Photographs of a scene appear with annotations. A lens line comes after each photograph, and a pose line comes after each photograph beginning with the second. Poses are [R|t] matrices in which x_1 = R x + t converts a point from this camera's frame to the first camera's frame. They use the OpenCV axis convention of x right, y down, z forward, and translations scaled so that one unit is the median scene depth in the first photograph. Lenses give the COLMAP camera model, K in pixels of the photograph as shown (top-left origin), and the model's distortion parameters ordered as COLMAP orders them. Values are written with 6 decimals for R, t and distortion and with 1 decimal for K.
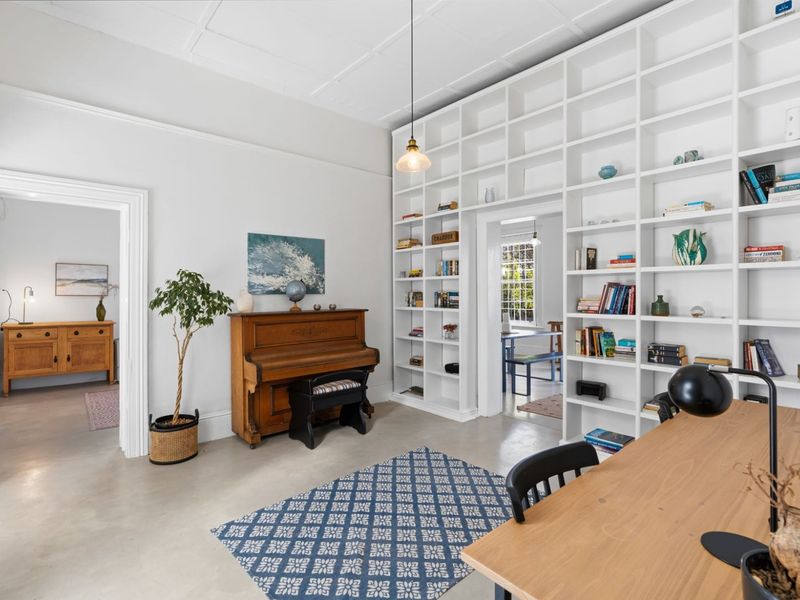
lens RADIAL K [[406.2, 0, 395.5], [0, 406.2, 297.6], [0, 0, 1]] dist [-0.006400, 0.002204]
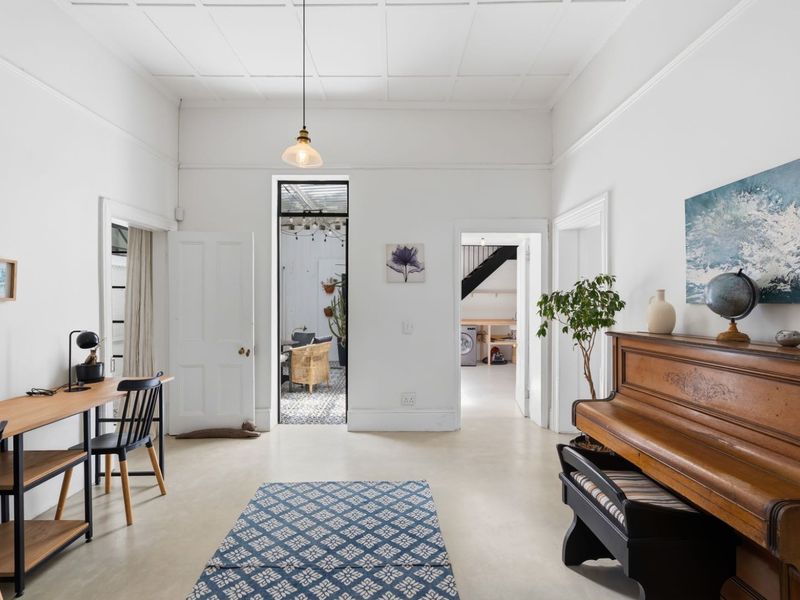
lens RADIAL K [[406.2, 0, 402.3], [0, 406.2, 302.1], [0, 0, 1]] dist [-0.006400, 0.002204]
pose [[-0.649590, 0.011905, -0.760192, 0.354165], [0.003199, 0.999911, 0.012925, -0.018206], [0.760278, 0.005964, -0.649570, 1.055562]]
